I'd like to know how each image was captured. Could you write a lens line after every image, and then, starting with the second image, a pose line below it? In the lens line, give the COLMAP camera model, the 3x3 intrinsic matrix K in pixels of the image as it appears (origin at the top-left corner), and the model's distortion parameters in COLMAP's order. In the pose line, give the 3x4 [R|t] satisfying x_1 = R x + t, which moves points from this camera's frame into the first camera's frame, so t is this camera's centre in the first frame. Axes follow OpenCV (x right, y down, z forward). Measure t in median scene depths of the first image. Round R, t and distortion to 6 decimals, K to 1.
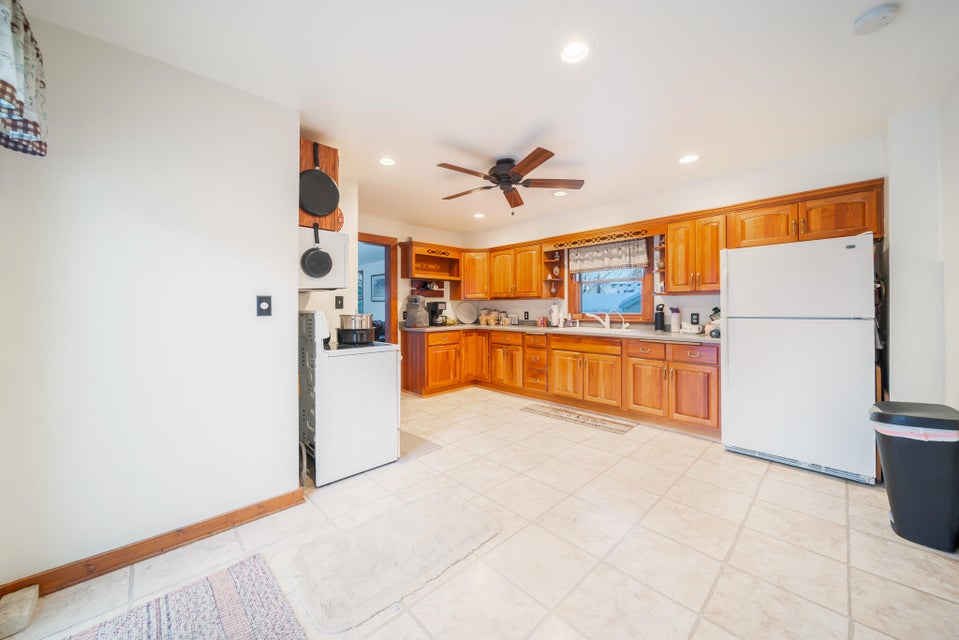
lens RADIAL K [[350.0, 0, 479.2], [0, 350.0, 309.2], [0, 0, 1]] dist [-0.000600, -0.000013]
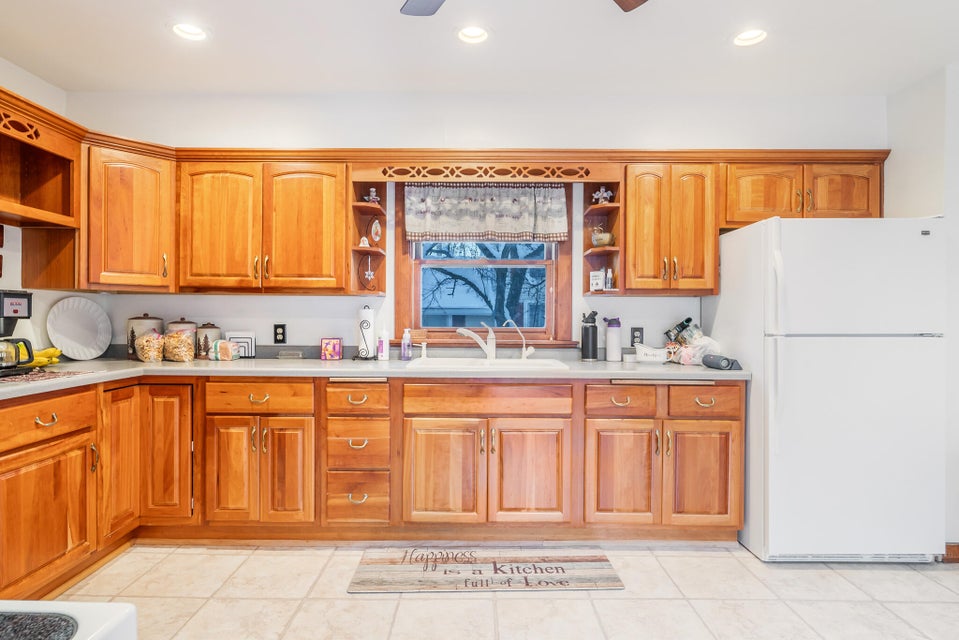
lens RADIAL K [[527.0, 0, 481.3], [0, 527.0, 323.1], [0, 0, 1]] dist [-0.000703, 0.001331]
pose [[0.700072, 0.000376, 0.714072, -0.161323], [-0.005678, 0.999971, 0.005040, 0.001062], [-0.714050, -0.007583, 0.700054, 0.461377]]
